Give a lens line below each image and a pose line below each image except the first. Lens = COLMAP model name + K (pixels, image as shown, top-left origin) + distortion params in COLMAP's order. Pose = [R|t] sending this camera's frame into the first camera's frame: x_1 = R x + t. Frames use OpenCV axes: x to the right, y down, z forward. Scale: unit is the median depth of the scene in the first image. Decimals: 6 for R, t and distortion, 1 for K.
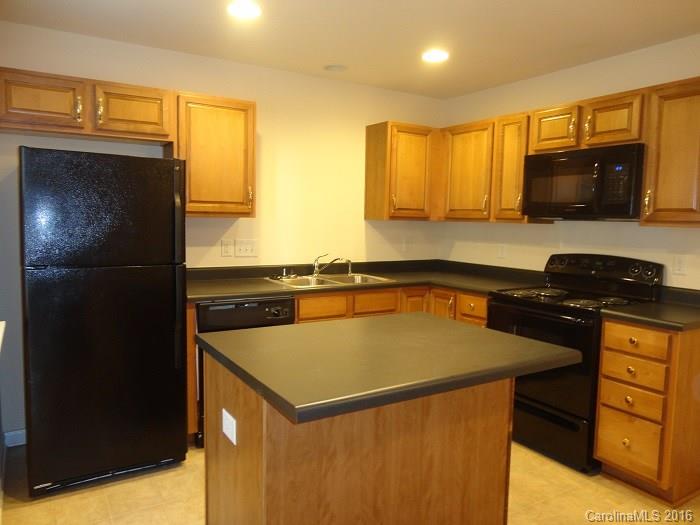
lens RADIAL K [[499.3, 0, 350.0], [0, 499.3, 262.5], [0, 0, 1]] dist [-0.001677, -0.001954]
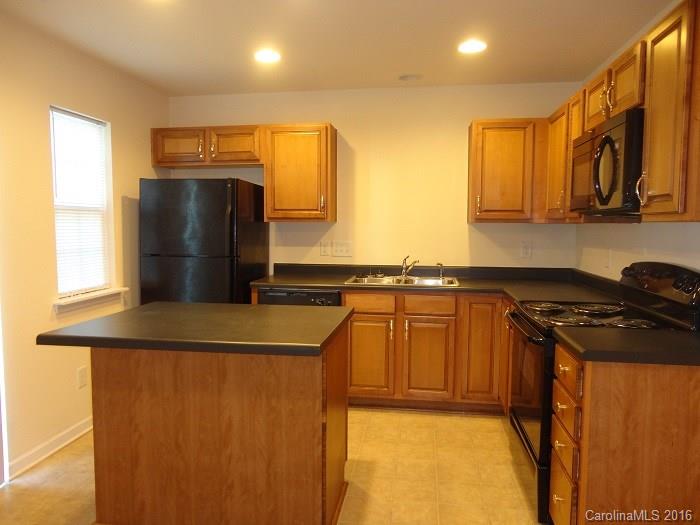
lens RADIAL K [[499.3, 0, 350.0], [0, 499.3, 262.5], [0, 0, 1]] dist [-0.001677, -0.001954]
pose [[0.772498, 0.034017, -0.634105, 0.608521], [-0.046565, 0.998910, -0.003140, 0.005981], [0.633307, 0.031953, 0.773241, 0.139274]]
